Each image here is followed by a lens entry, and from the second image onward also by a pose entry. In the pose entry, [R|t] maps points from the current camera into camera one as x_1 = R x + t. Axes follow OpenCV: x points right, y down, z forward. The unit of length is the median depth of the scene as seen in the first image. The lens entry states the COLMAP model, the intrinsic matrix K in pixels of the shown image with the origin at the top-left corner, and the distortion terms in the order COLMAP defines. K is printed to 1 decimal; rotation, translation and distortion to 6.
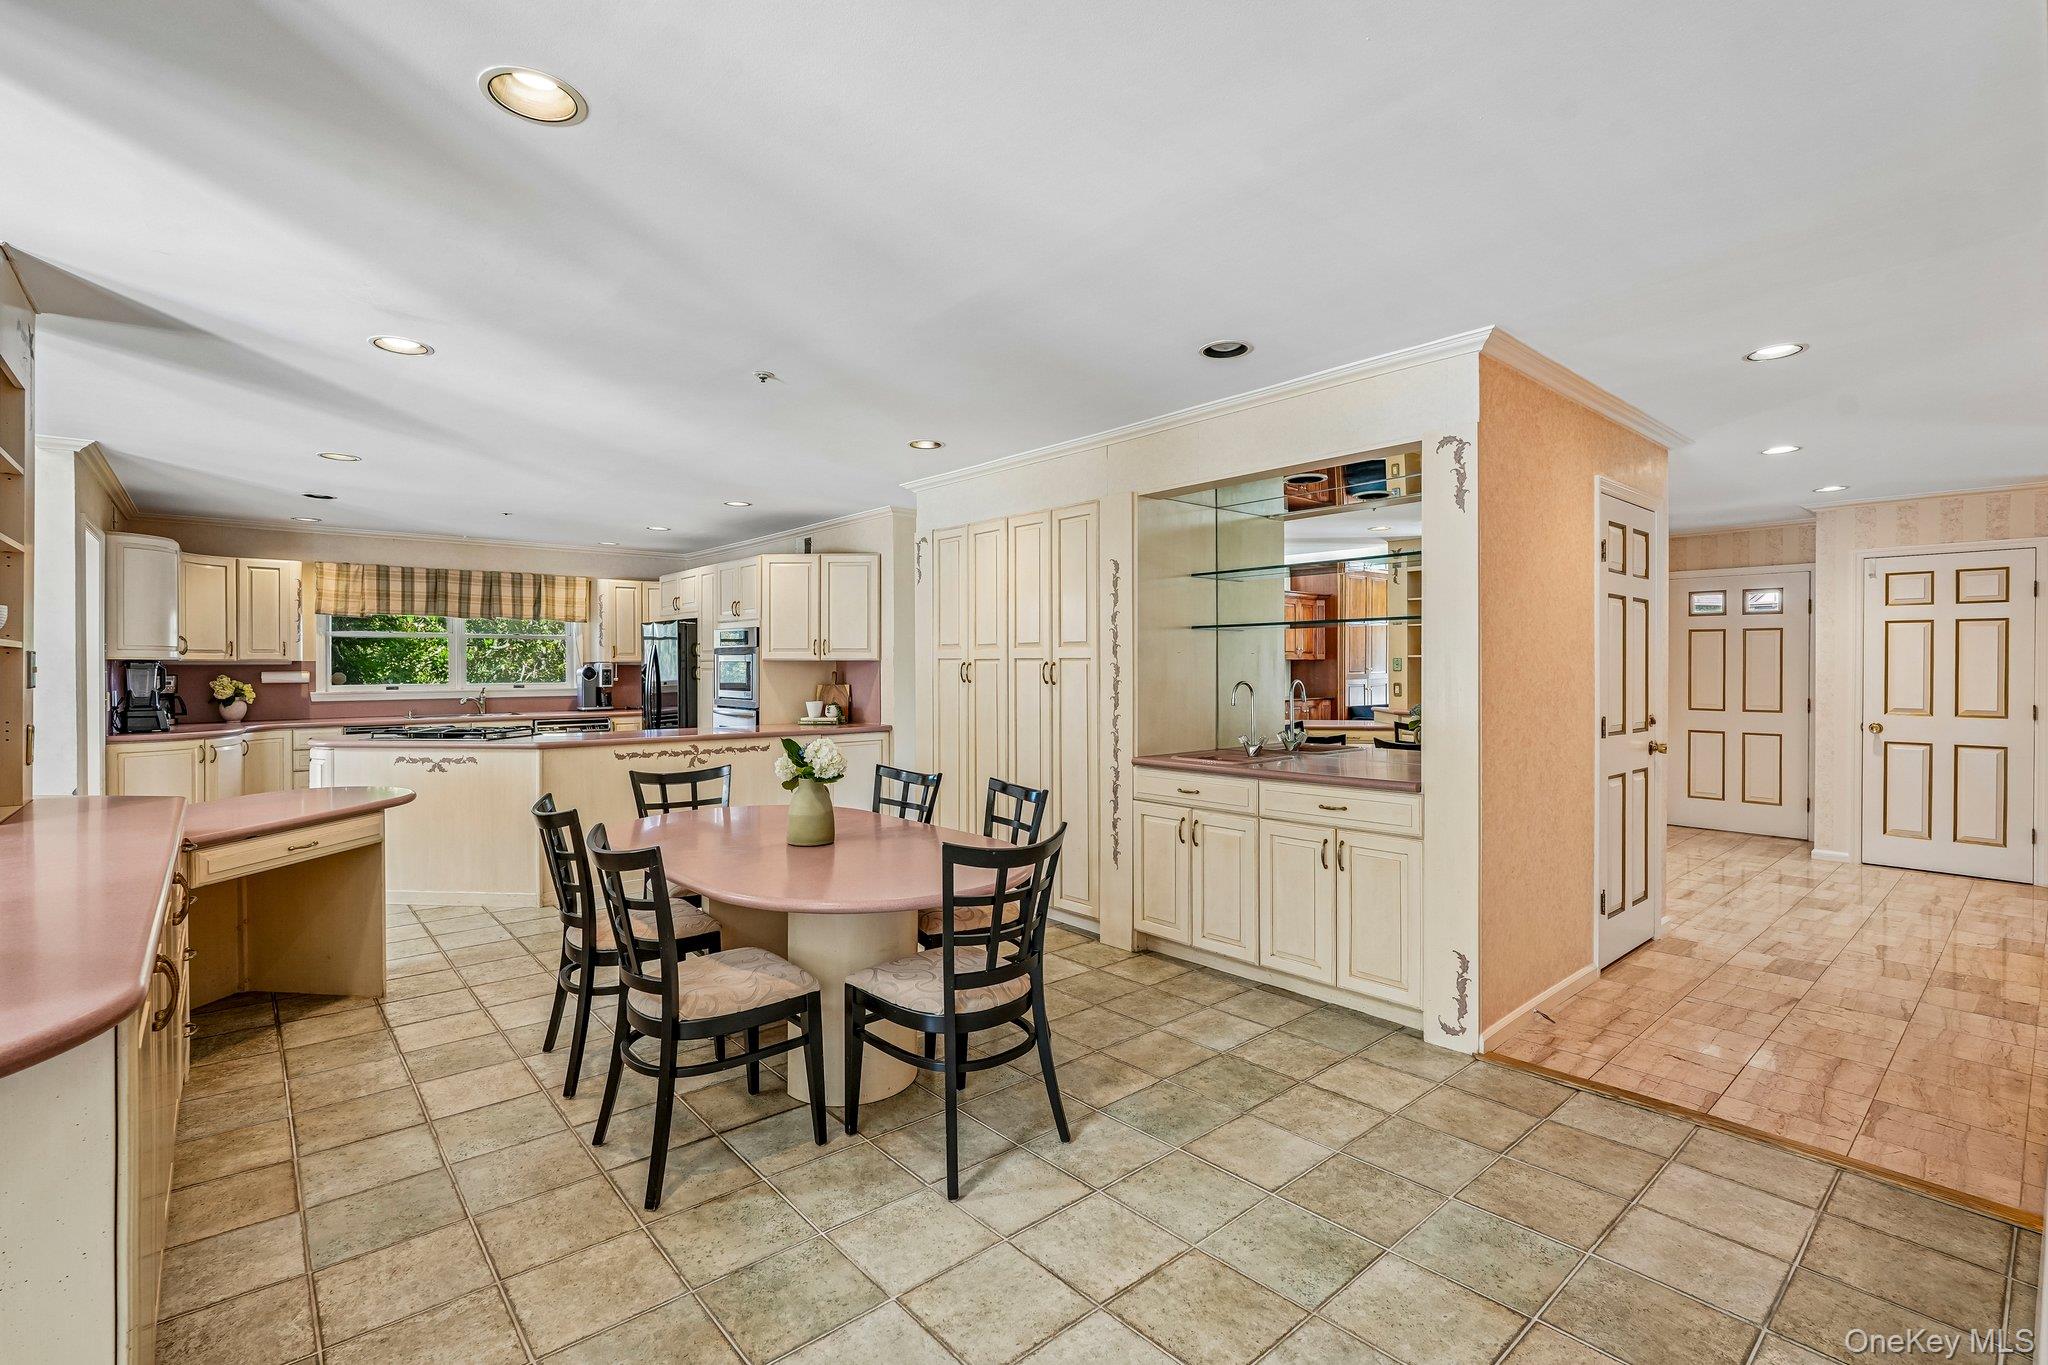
lens RADIAL K [[921.3, 0, 1030.3], [0, 921.3, 677.1], [0, 0, 1]] dist [-0.004386, 0.000464]
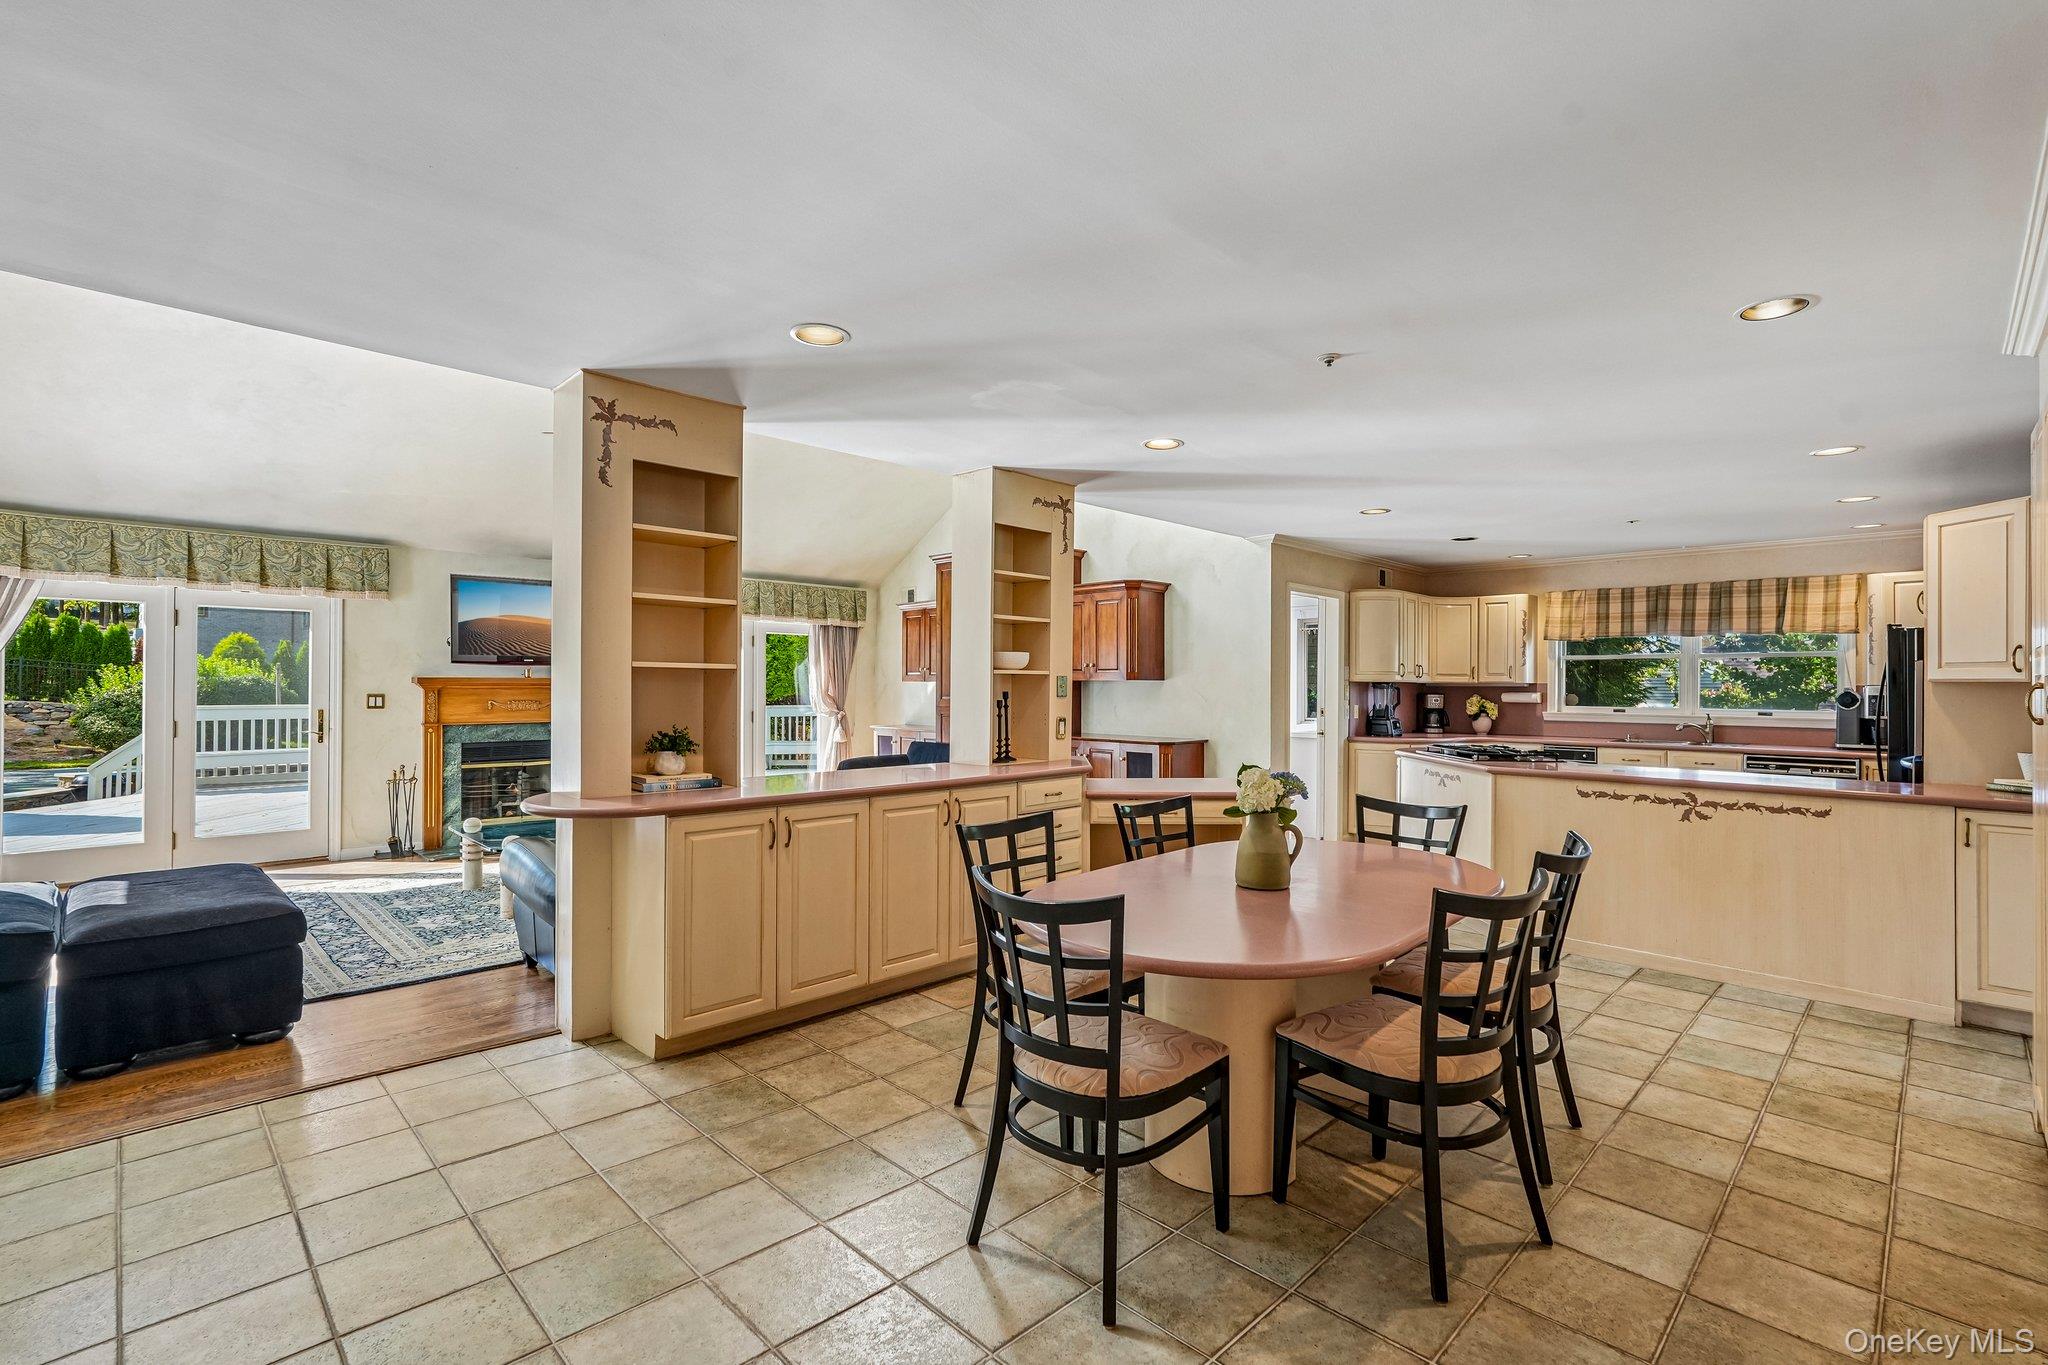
lens RADIAL K [[921.3, 0, 1019.1], [0, 921.3, 673.6], [0, 0, 1]] dist [-0.004386, 0.000464]
pose [[0.059775, -0.011948, -0.998140, 0.335760], [-0.020034, 0.999713, -0.013167, -0.002692], [0.998011, 0.020784, 0.059518, 0.380120]]
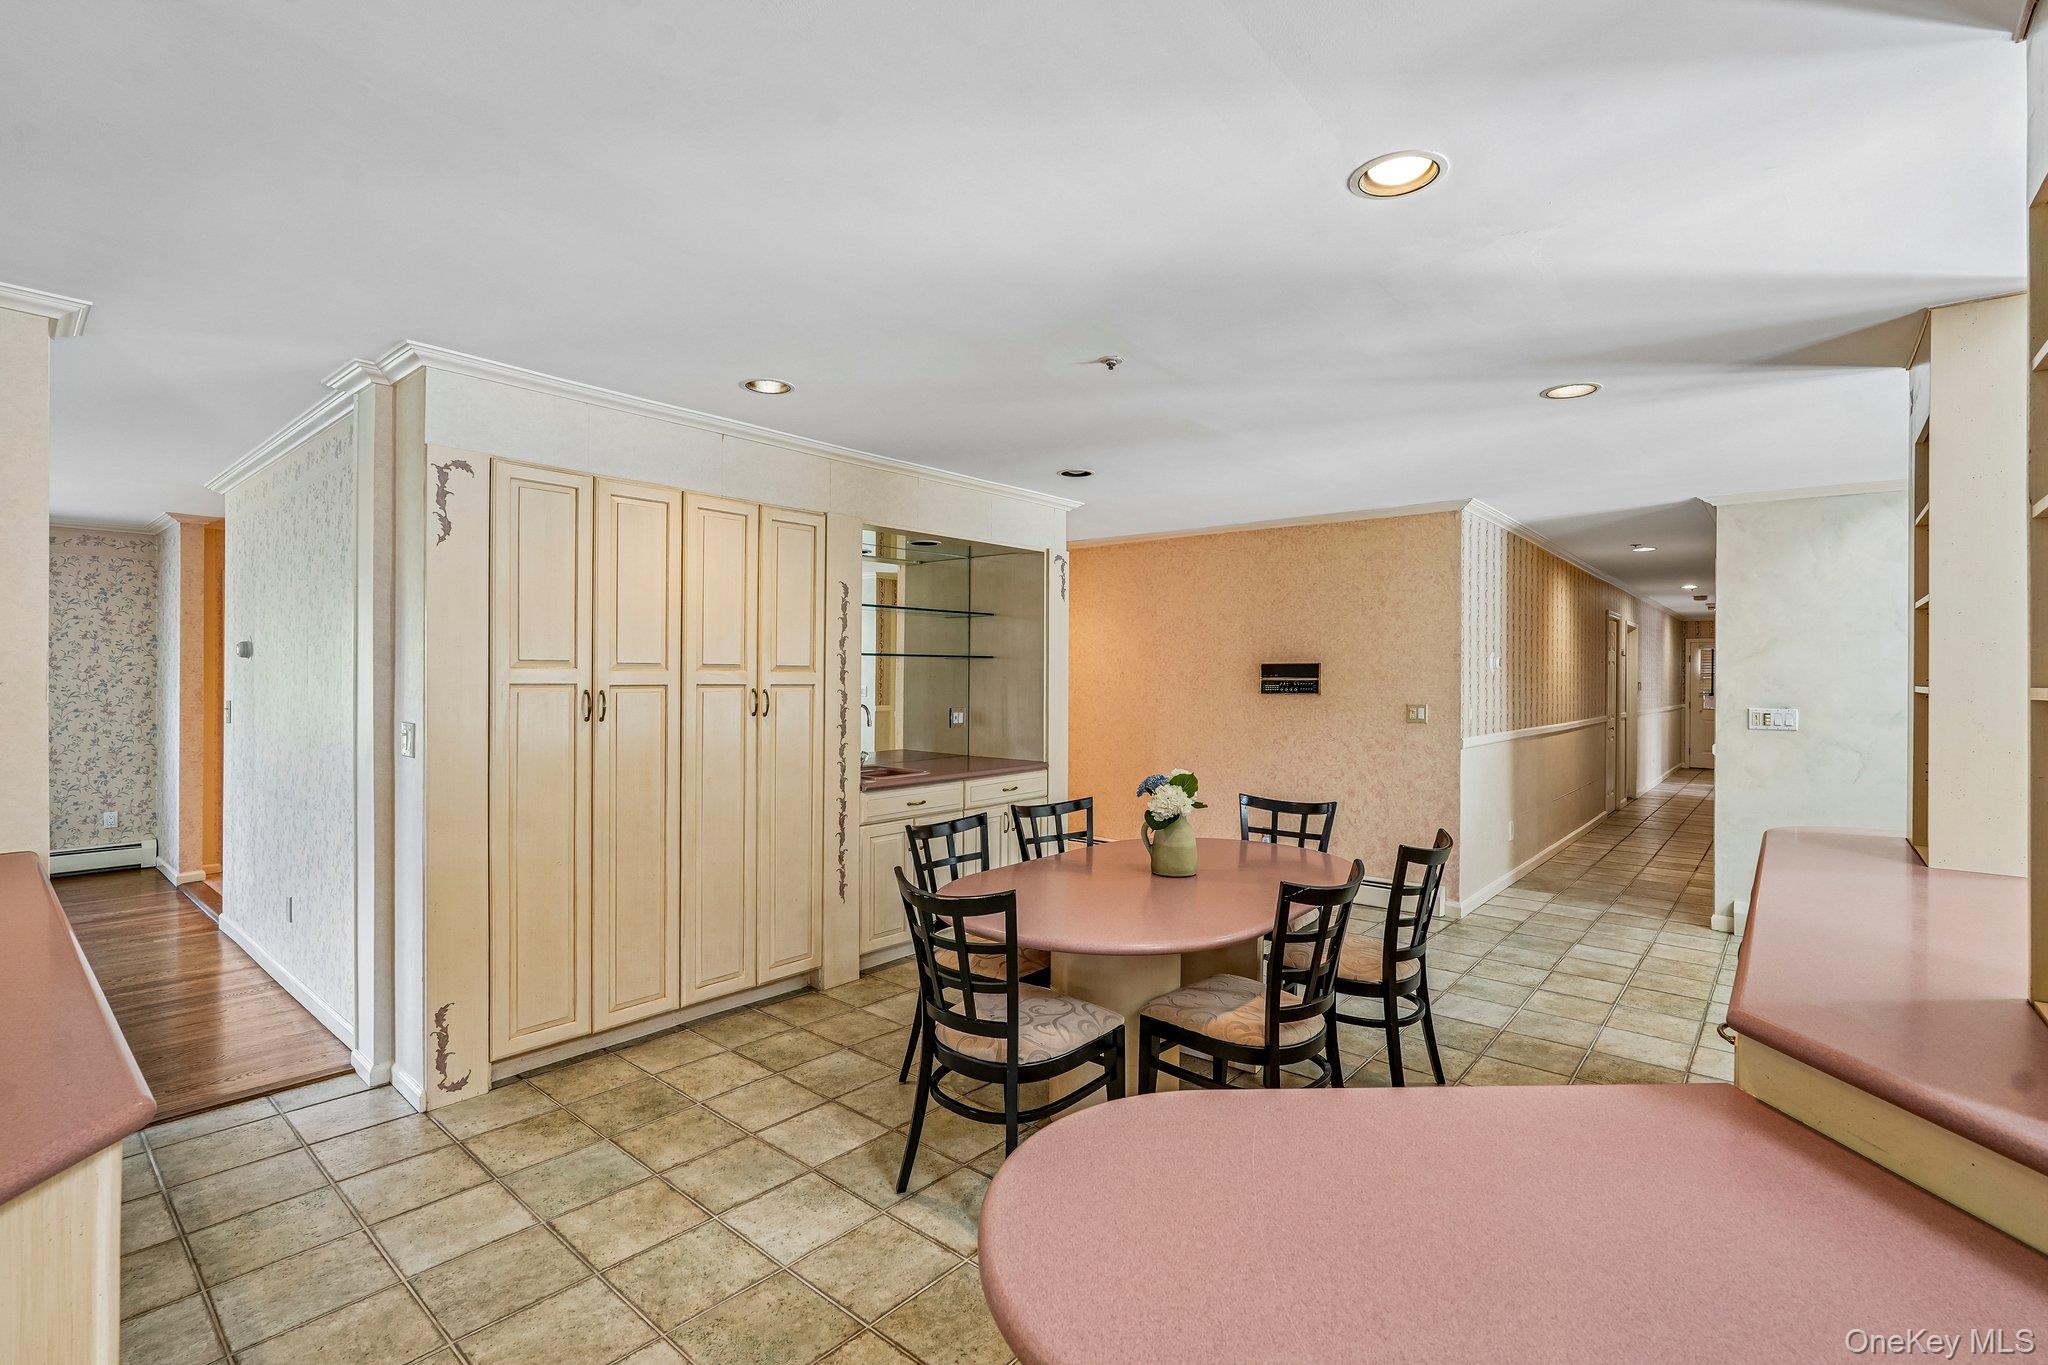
lens RADIAL K [[921.3, 0, 1030.8], [0, 921.3, 684.4], [0, 0, 1]] dist [-0.004386, 0.000464]
pose [[-0.145457, -0.007905, 0.989333, -0.654399], [0.007506, 0.999930, 0.009093, -0.020674], [-0.989336, 0.008749, -0.145388, 0.695453]]
